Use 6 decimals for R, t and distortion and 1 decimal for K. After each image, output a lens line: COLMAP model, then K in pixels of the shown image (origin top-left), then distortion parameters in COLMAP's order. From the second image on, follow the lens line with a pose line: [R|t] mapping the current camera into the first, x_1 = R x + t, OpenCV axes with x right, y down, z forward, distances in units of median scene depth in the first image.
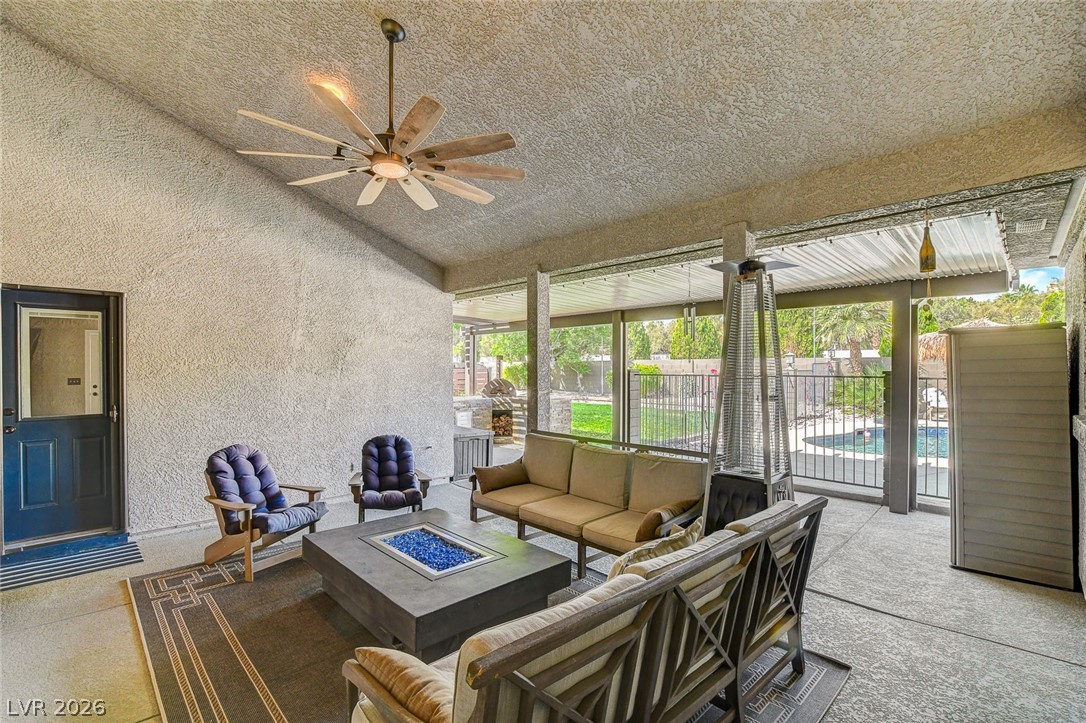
lens RADIAL K [[494.3, 0, 540.5], [0, 494.3, 363.2], [0, 0, 1]] dist [-0.024644, 0.003799]
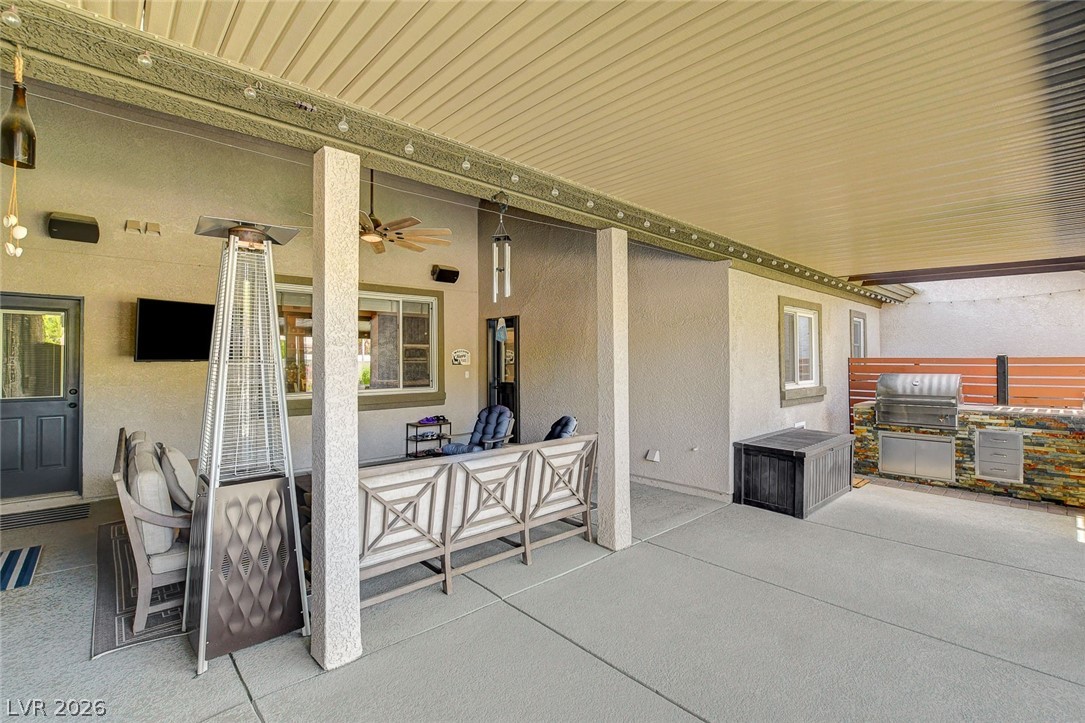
lens RADIAL K [[493.8, 0, 547.7], [0, 493.8, 359.6], [0, 0, 1]] dist [-0.024644, 0.003799]
pose [[-0.025392, -0.001768, -0.999676, 0.380144], [0.011385, 0.999933, -0.002057, 0.009463], [0.999613, -0.011433, -0.025370, 0.470802]]
